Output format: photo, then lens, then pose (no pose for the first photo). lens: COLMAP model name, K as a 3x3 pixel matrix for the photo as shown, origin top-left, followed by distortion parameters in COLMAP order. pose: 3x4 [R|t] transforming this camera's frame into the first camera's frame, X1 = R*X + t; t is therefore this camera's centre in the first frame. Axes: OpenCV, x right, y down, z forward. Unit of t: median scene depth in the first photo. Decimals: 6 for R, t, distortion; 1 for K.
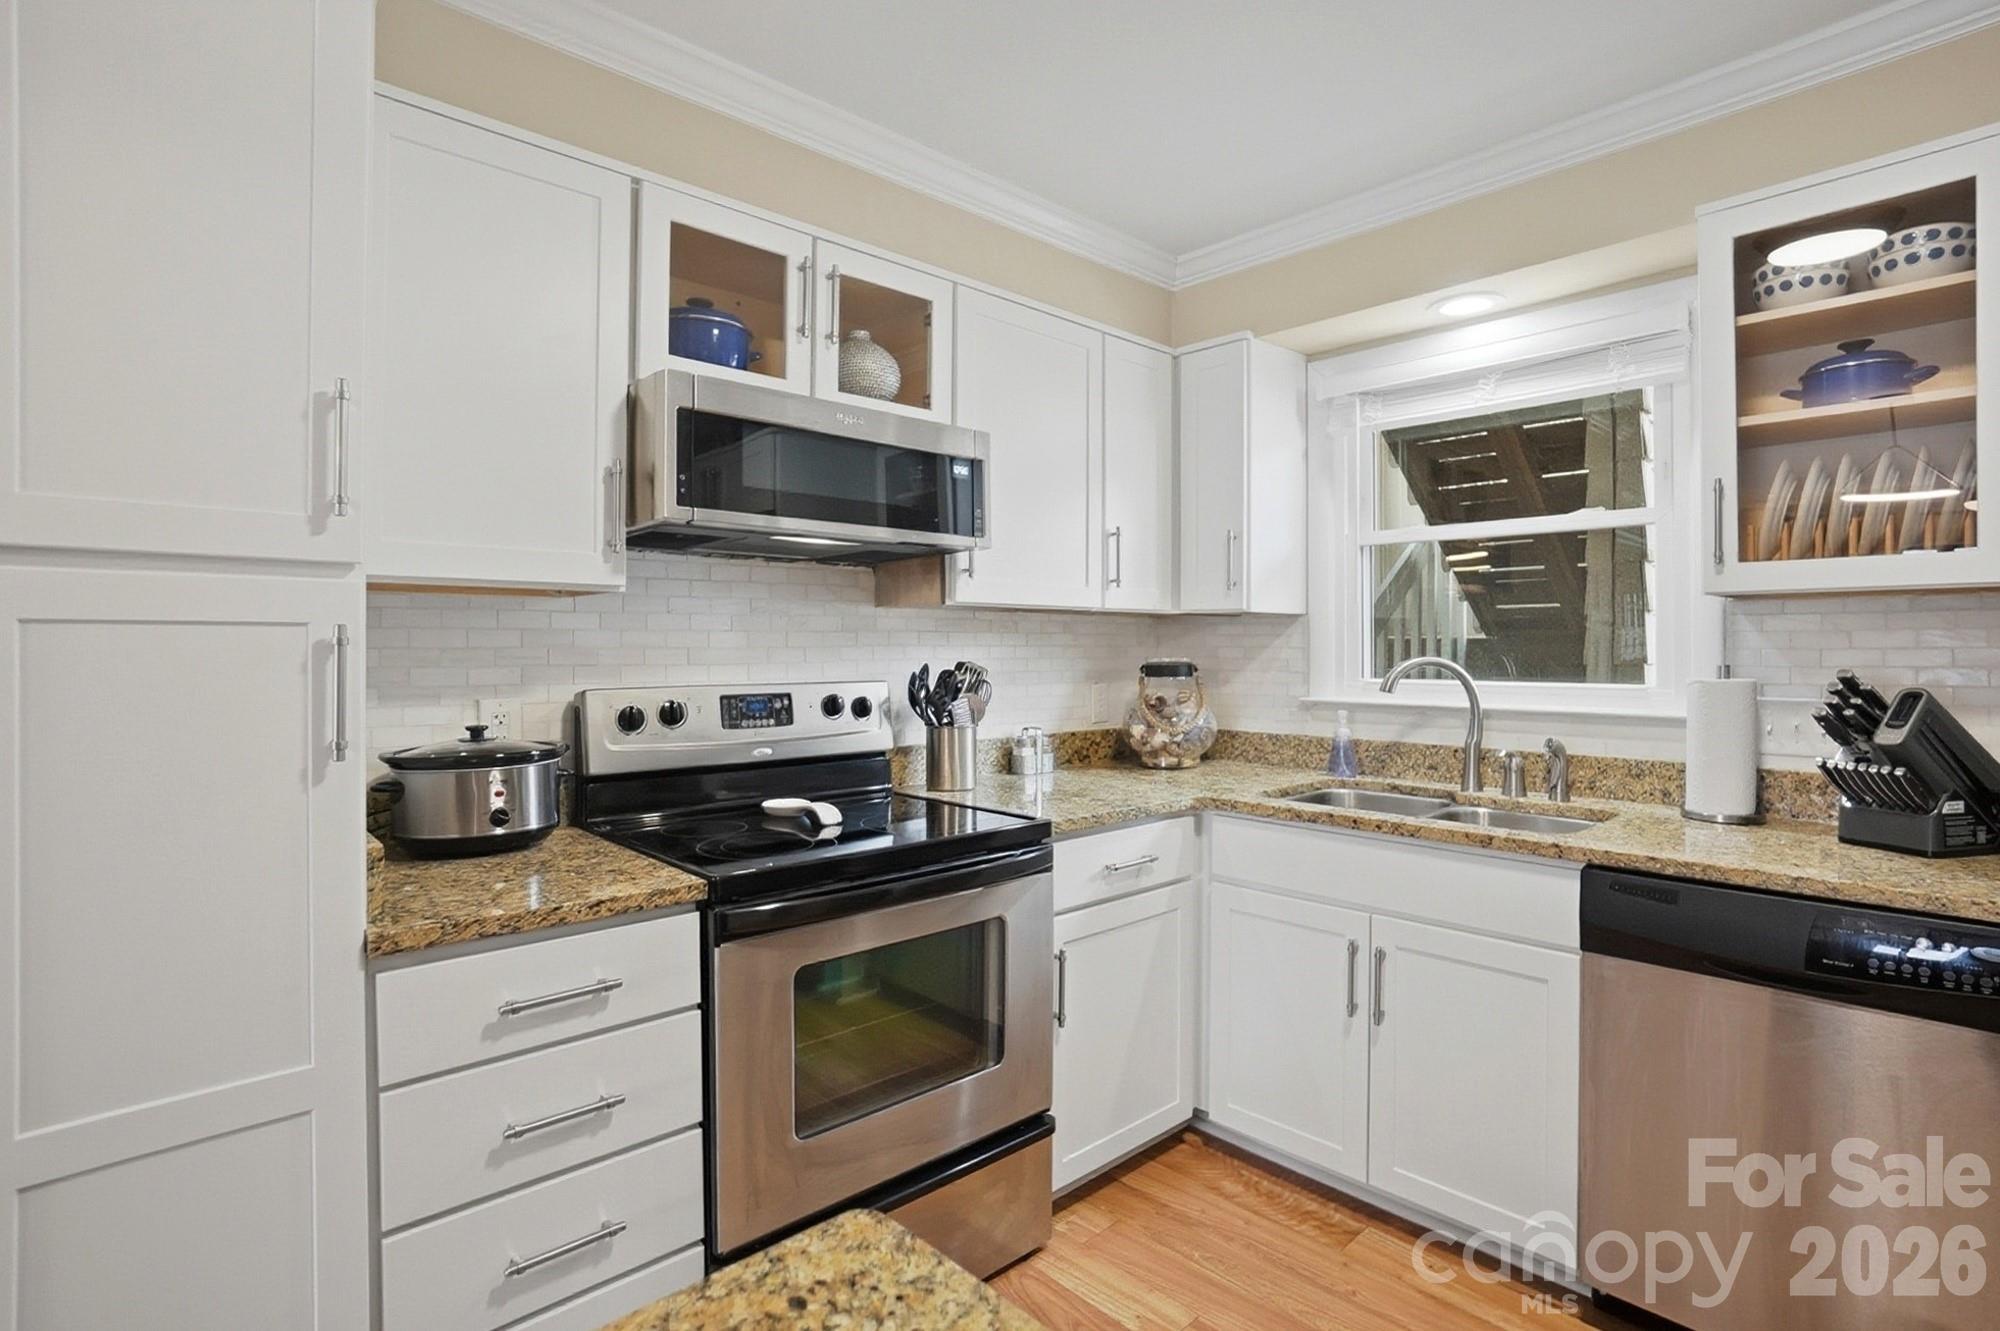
lens RADIAL K [[967.2, 0, 999.3], [0, 967.2, 647.0], [0, 0, 1]] dist [-0.059927, 0.027799]
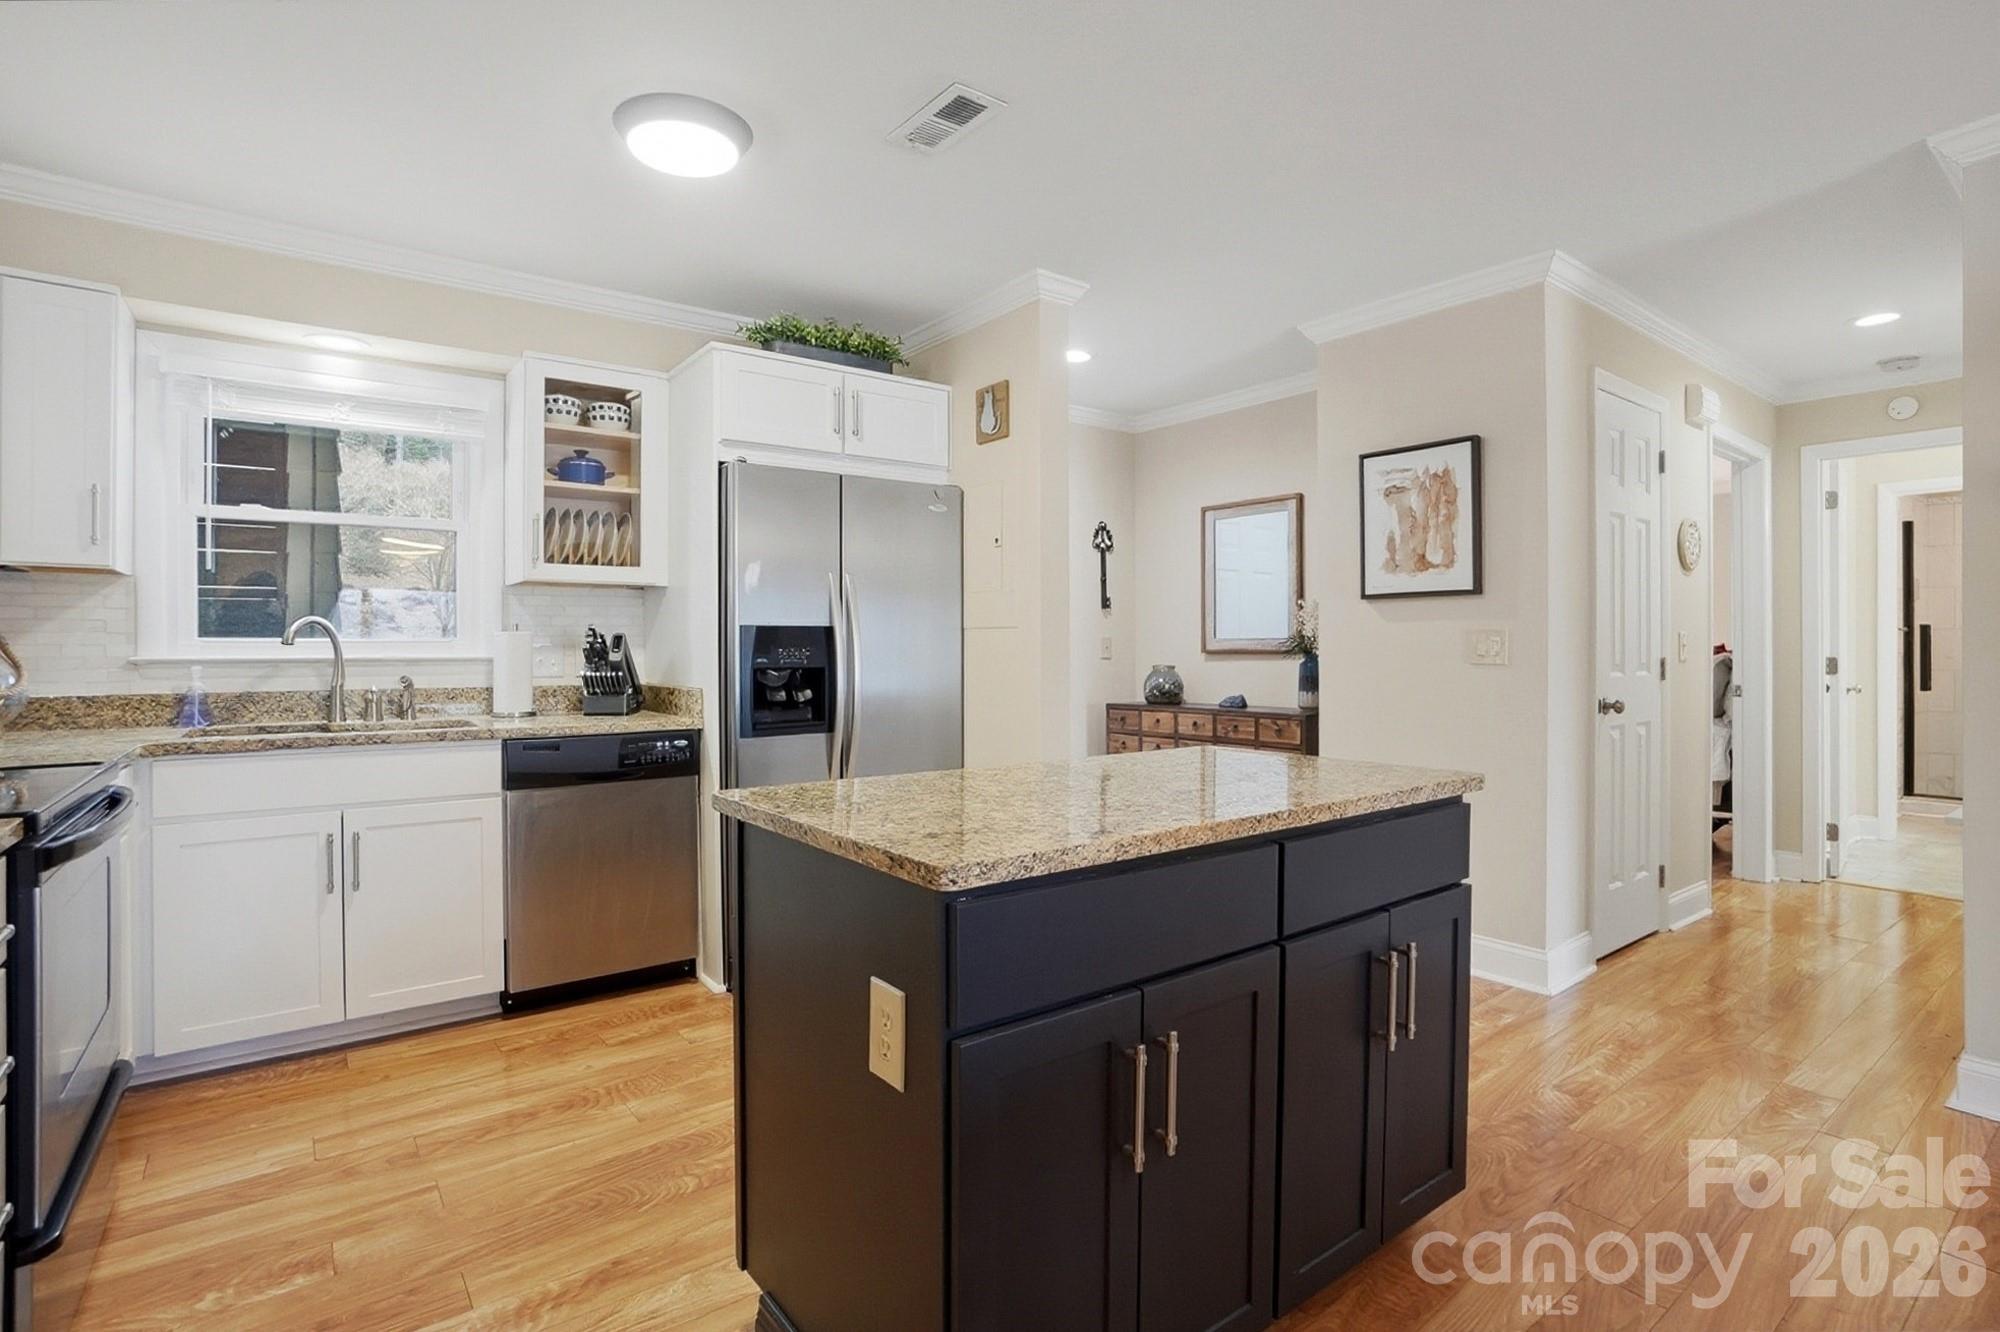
lens RADIAL K [[948.2, 0, 992.5], [0, 948.2, 652.1], [0, 0, 1]] dist [-0.059500, 0.022082]
pose [[0.097883, -0.006709, 0.995175, -0.734624], [0.000627, 0.999977, 0.006680, 0.054312], [-0.995198, -0.000030, 0.097885, -0.001353]]
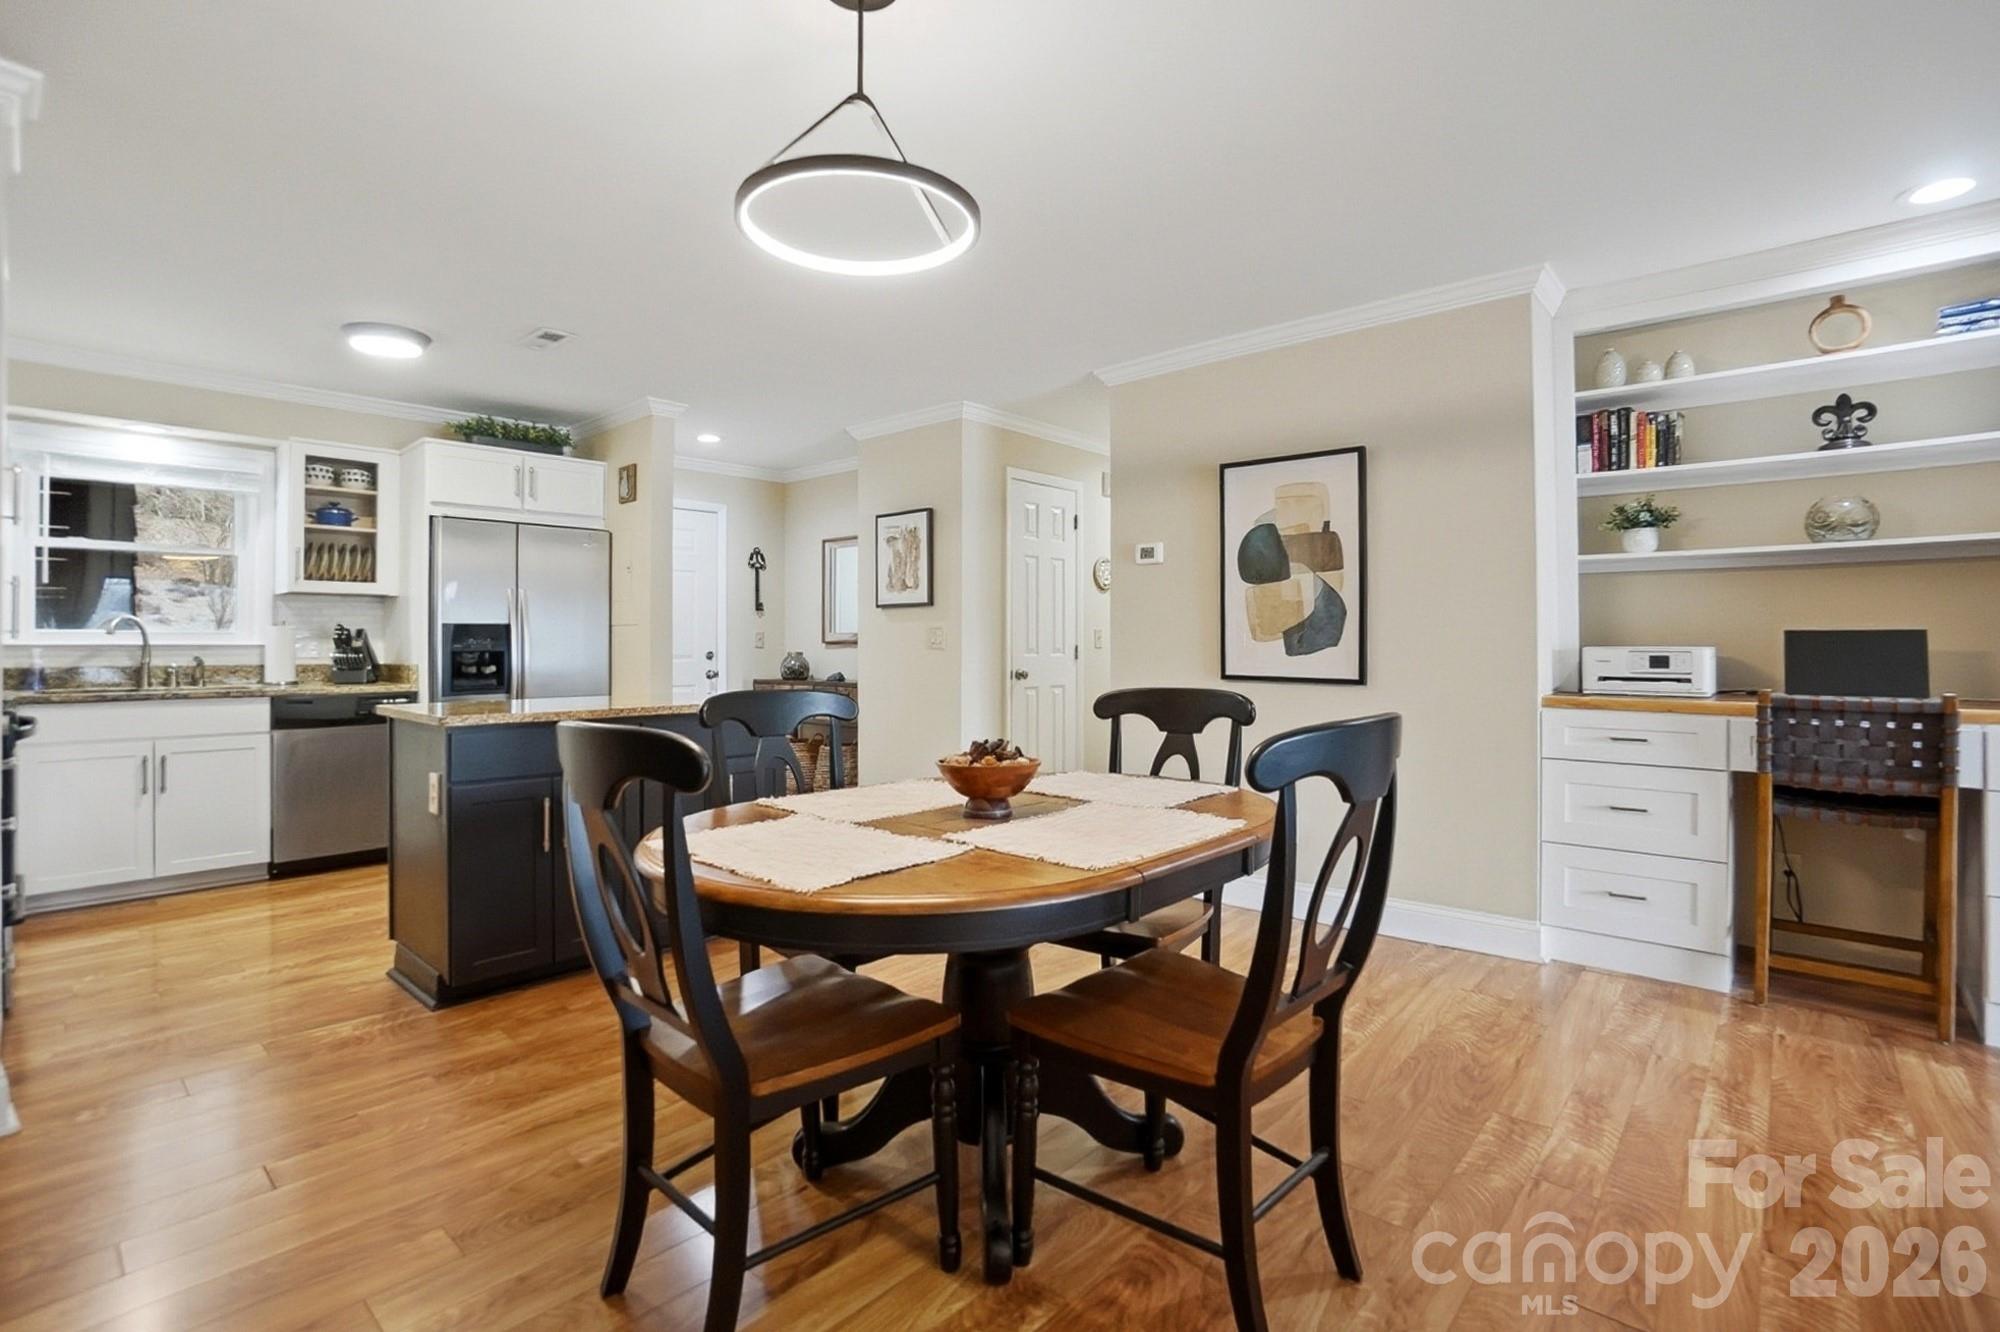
lens RADIAL K [[900.7, 0, 979.3], [0, 900.7, 636.2], [0, 0, 1]] dist [-0.067613, 0.023815]
pose [[-0.091612, 0.004381, 0.995785, -1.498739], [-0.000693, 0.999990, -0.004464, 0.061477], [-0.995795, -0.001099, -0.091608, -0.533703]]
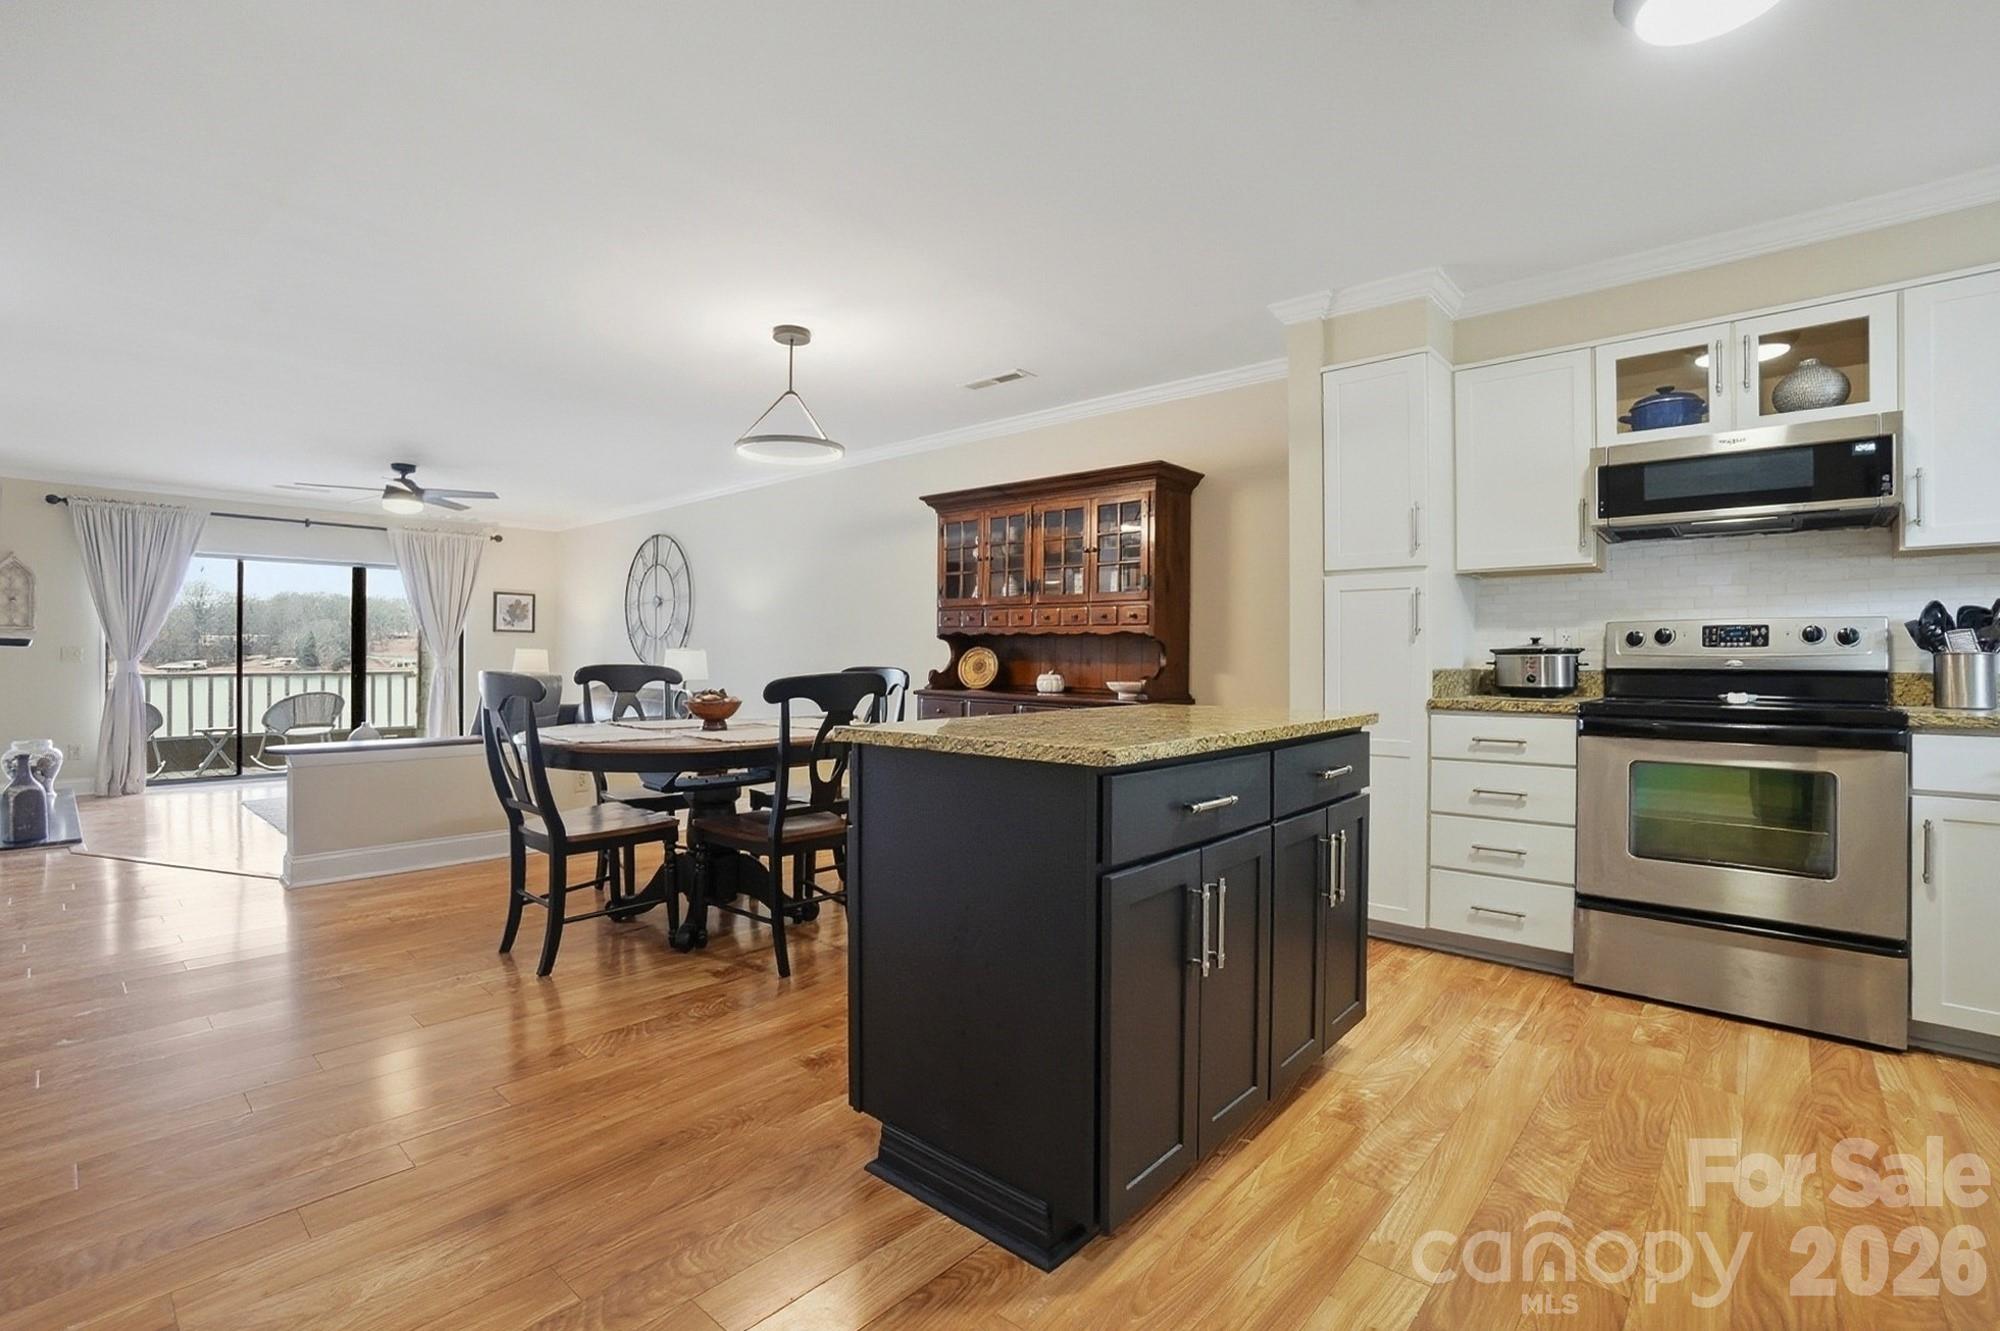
lens RADIAL K [[900.6, 0, 991.0], [0, 900.6, 650.9], [0, 0, 1]] dist [-0.065572, 0.022850]
pose [[0.104296, -0.006575, -0.994525, 0.963933], [-0.004242, 0.999966, -0.007056, 0.101962], [0.994537, 0.004955, 0.104264, -0.291824]]
